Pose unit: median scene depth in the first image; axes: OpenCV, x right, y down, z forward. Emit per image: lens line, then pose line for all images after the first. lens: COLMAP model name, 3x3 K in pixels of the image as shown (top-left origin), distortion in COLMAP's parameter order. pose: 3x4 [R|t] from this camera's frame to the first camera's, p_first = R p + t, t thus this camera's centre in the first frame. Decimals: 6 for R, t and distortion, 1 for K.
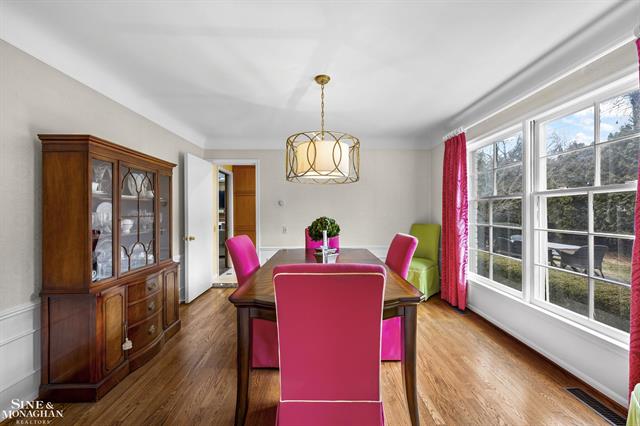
lens RADIAL K [[254.7, 0, 321.2], [0, 254.7, 211.7], [0, 0, 1]] dist [0.001118, -0.000567]
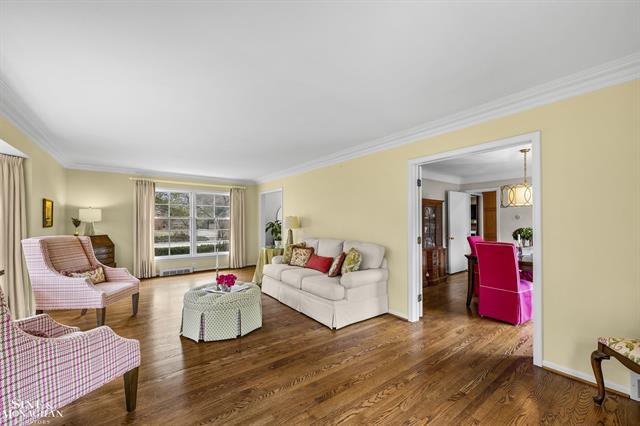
lens RADIAL K [[254.7, 0, 321.1], [0, 254.7, 217.5], [0, 0, 1]] dist [0.001118, -0.000567]
pose [[0.580639, -0.006747, -0.814133, 0.416353], [0.001511, 0.999973, -0.007210, -0.027593], [0.814160, 0.002957, 0.580634, -0.792638]]
